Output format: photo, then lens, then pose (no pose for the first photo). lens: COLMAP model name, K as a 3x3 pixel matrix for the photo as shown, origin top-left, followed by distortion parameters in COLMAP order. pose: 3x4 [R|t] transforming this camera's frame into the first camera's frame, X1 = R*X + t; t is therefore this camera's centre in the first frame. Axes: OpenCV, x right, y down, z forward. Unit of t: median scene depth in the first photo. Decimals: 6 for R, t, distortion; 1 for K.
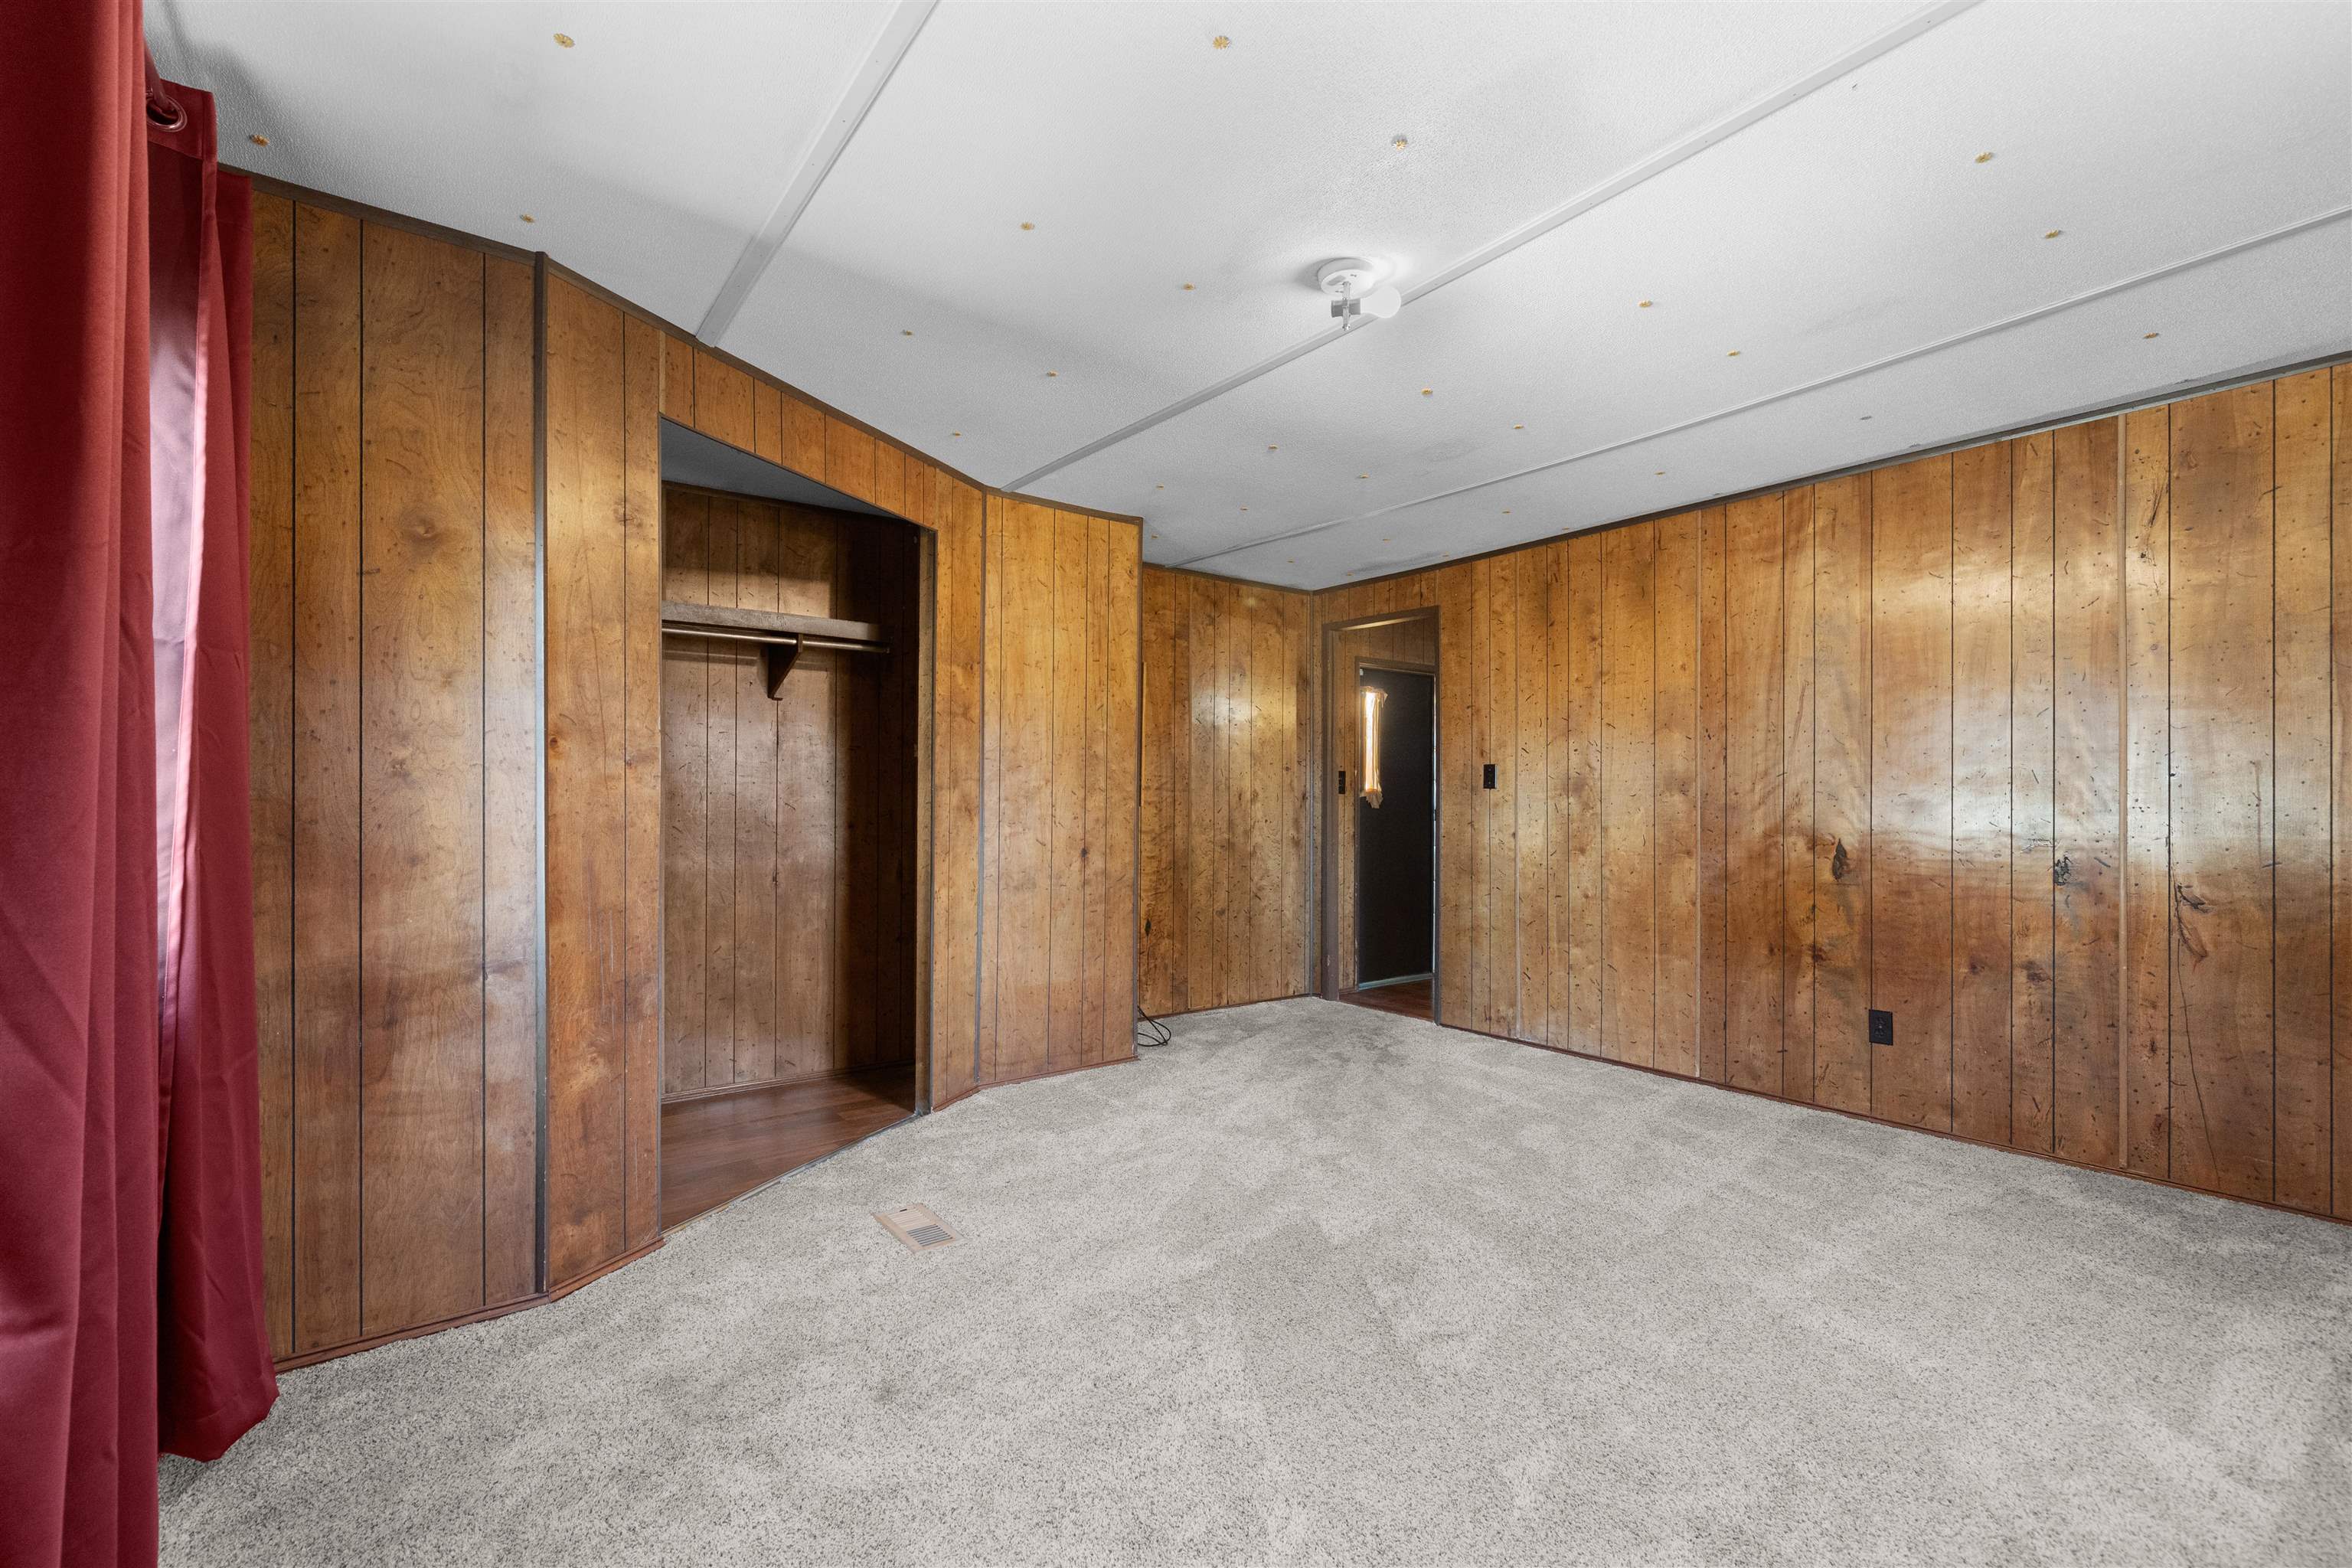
lens RADIAL K [[1019.3, 0, 1159.9], [0, 1019.3, 802.7], [0, 0, 1]] dist [-0.002952, -0.000068]
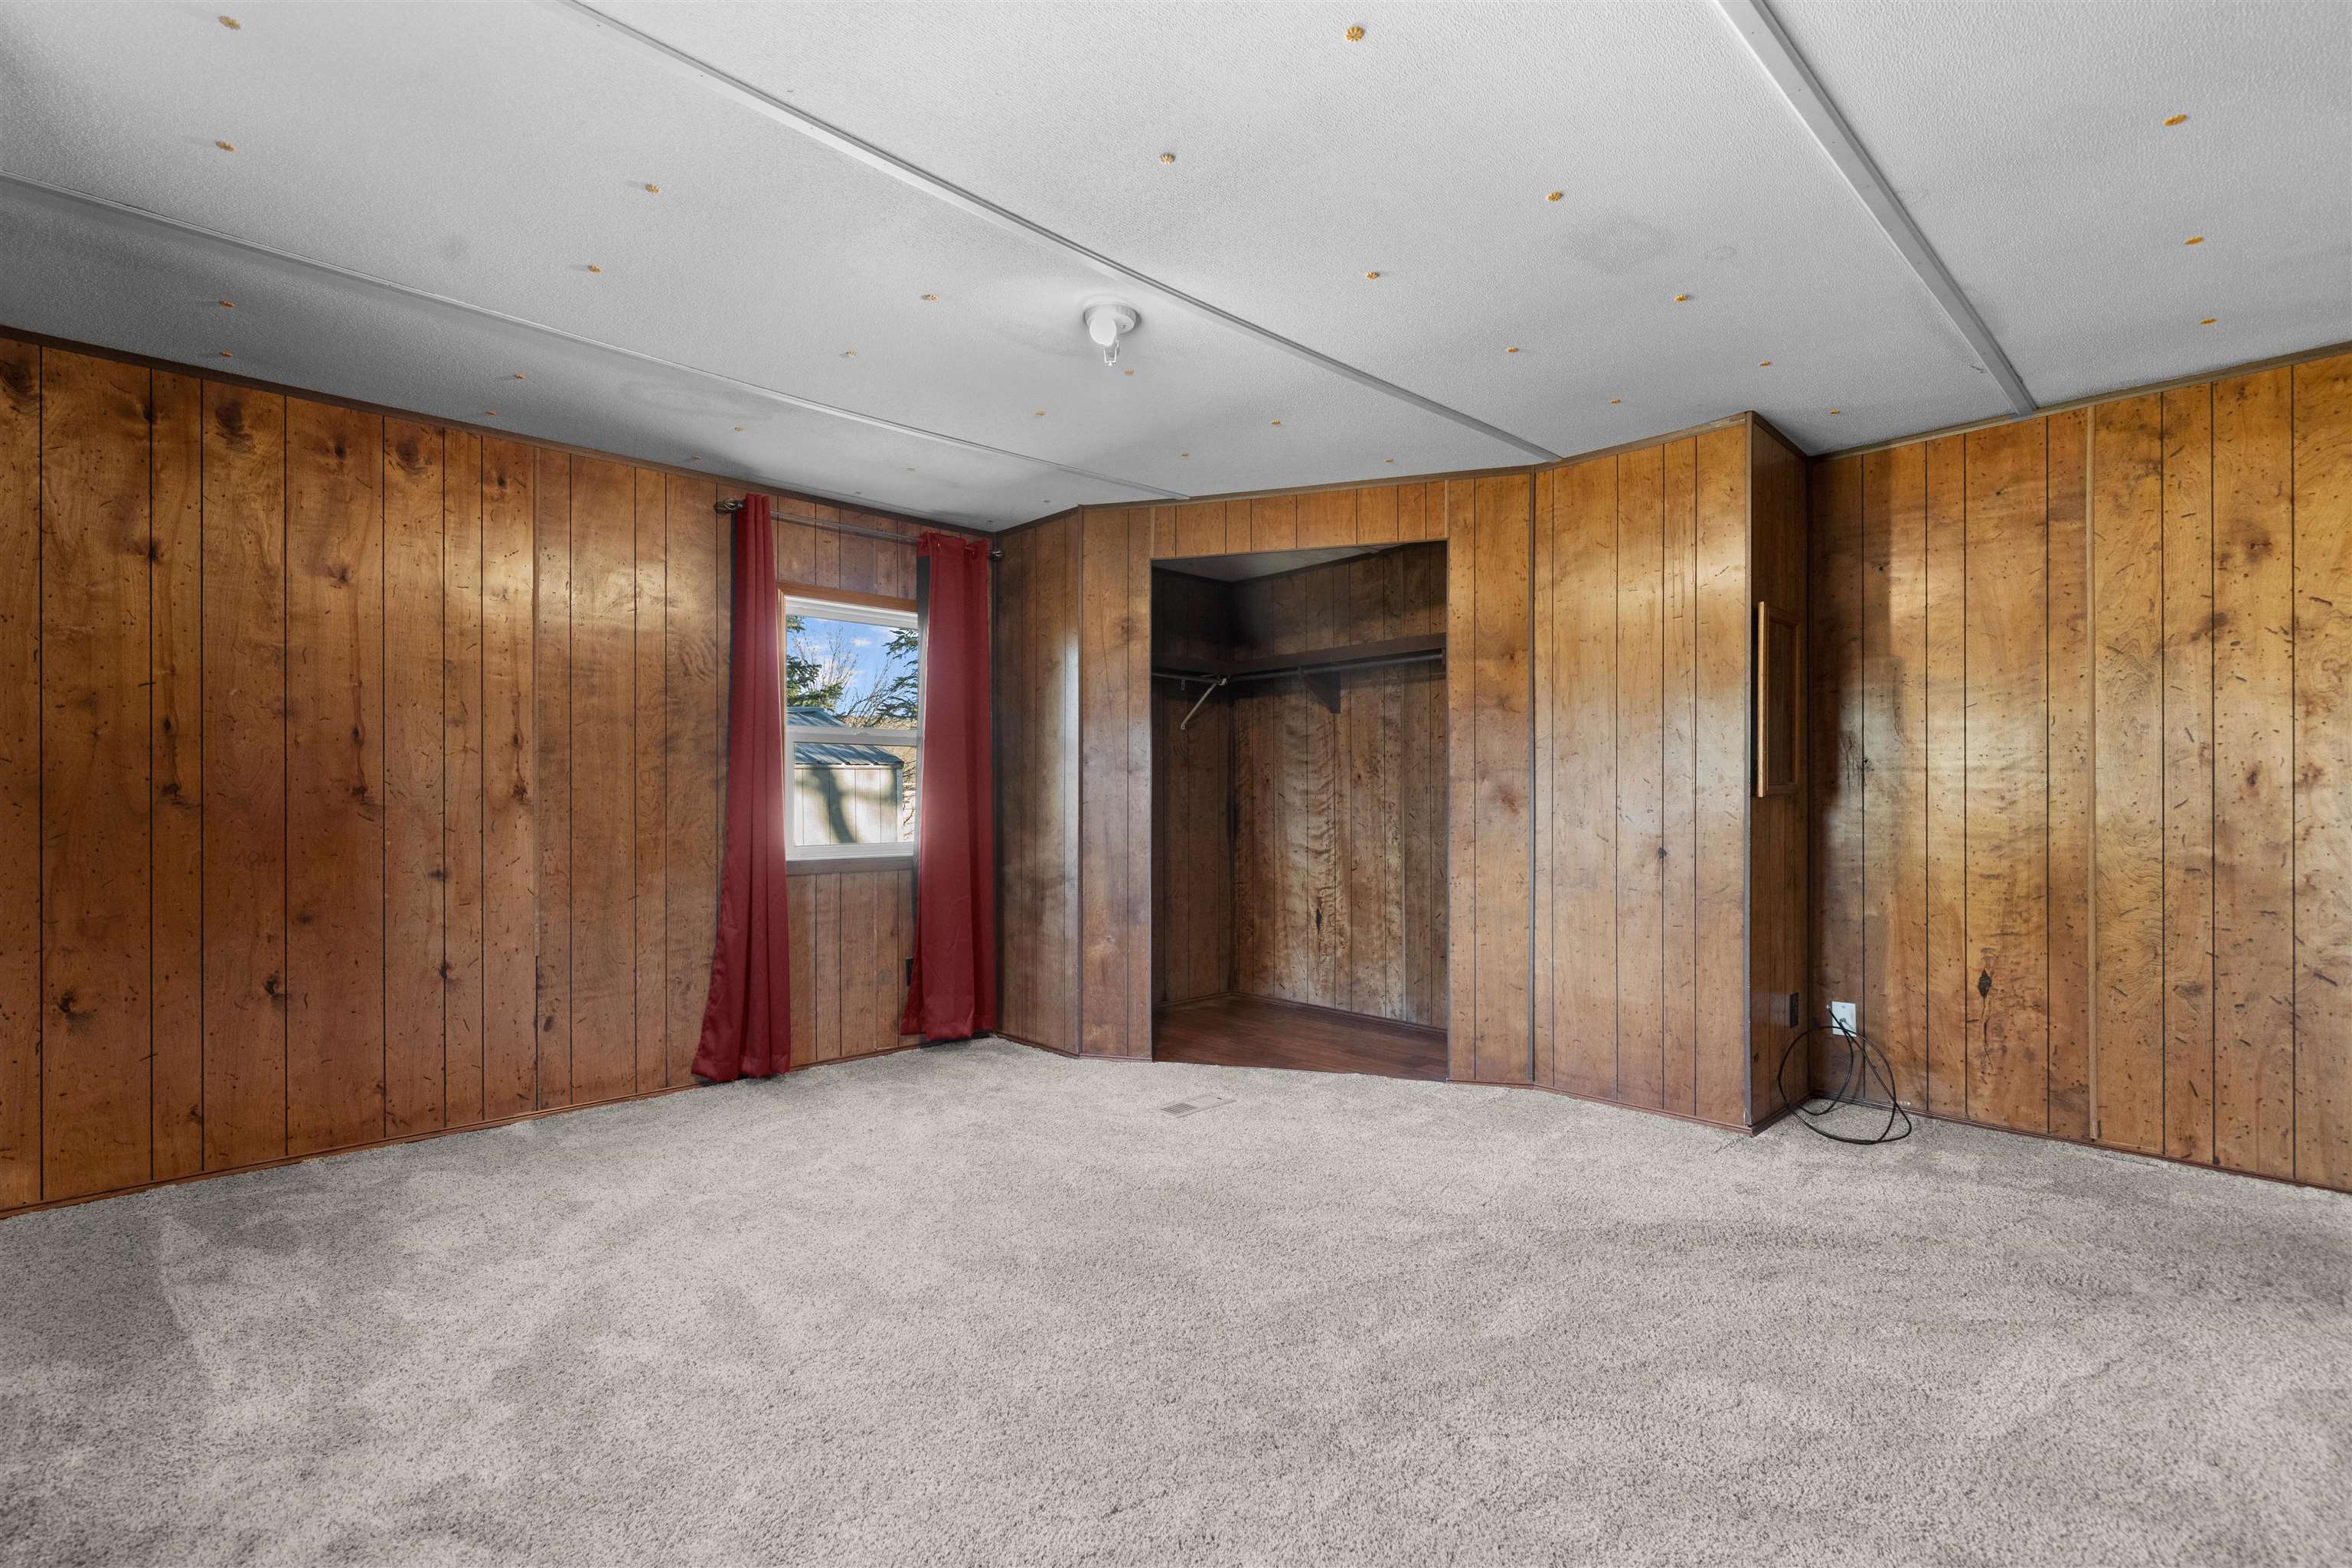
lens RADIAL K [[1019.3, 0, 1159.9], [0, 1019.3, 802.7], [0, 0, 1]] dist [-0.002952, -0.000068]
pose [[0.116904, 0.001827, -0.993142, 0.734568], [0.002763, 0.999994, 0.002165, 0.005698], [0.993139, -0.002998, 0.116898, 0.525717]]
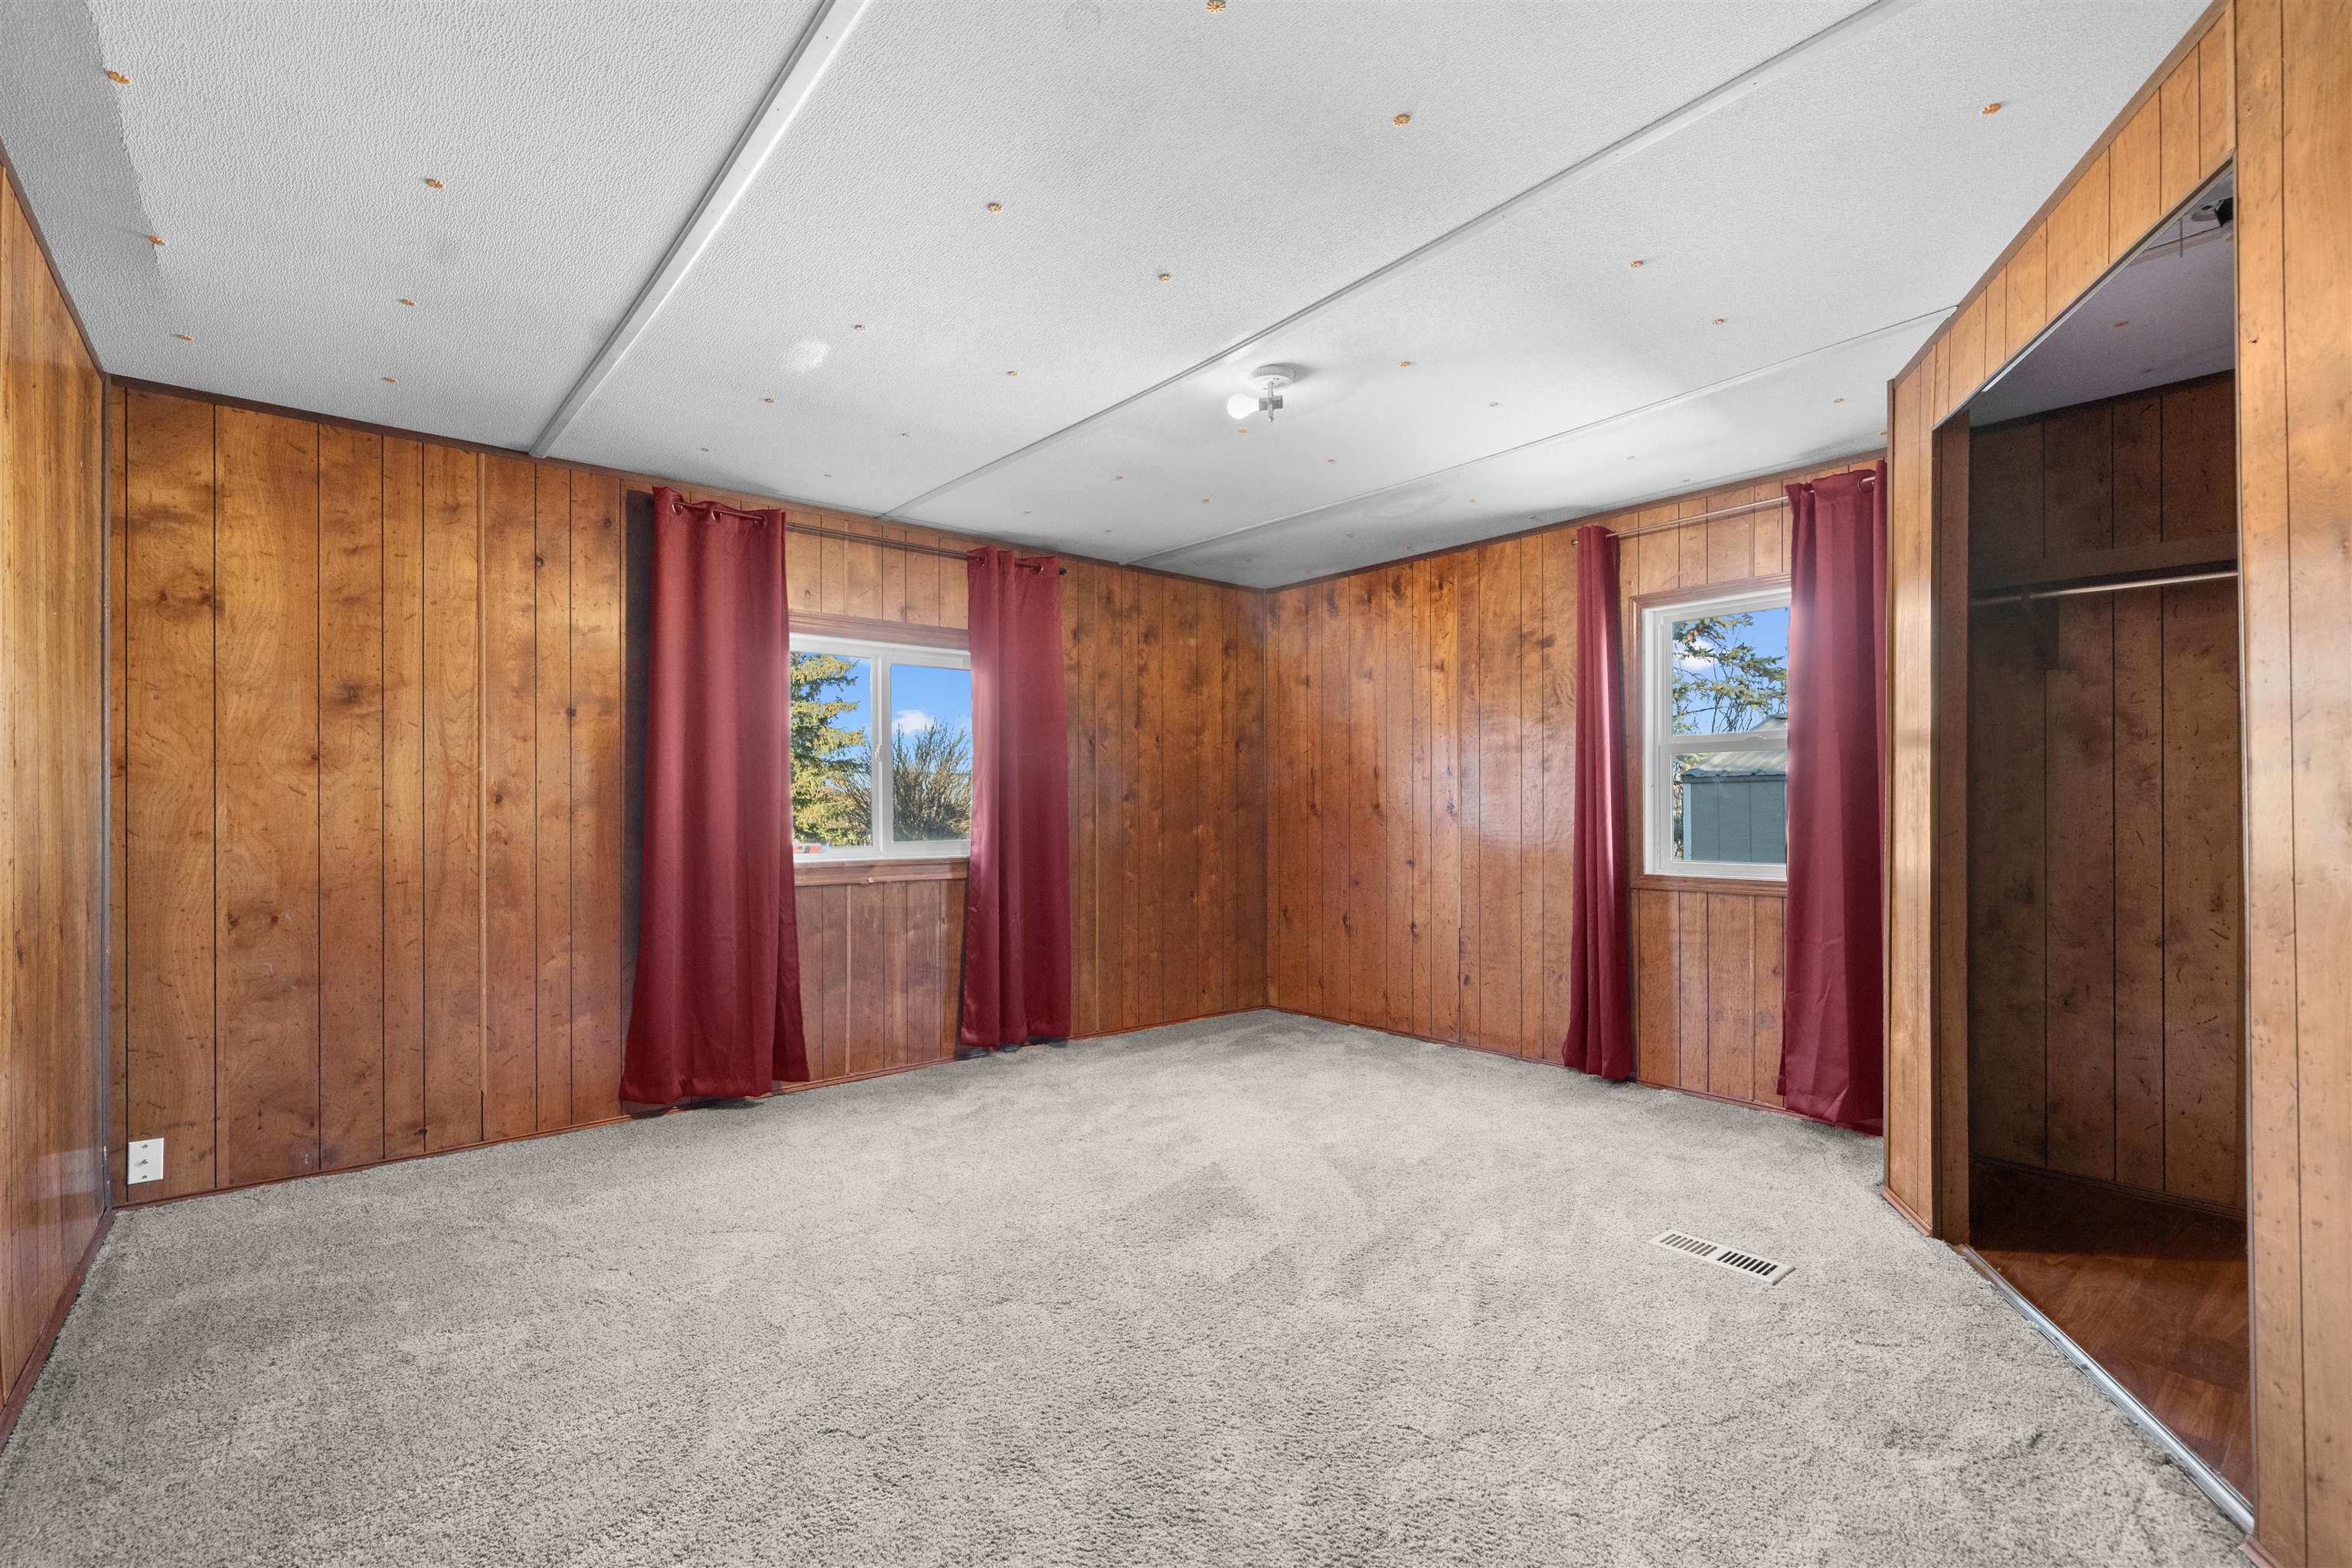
lens RADIAL K [[1019.3, 0, 1159.9], [0, 1019.3, 802.7], [0, 0, 1]] dist [-0.002952, -0.000068]
pose [[-0.997519, -0.000352, -0.070391, 0.230864], [0.000305, 0.999957, -0.009321, 0.003225], [0.070391, -0.009319, -0.997476, 1.259264]]
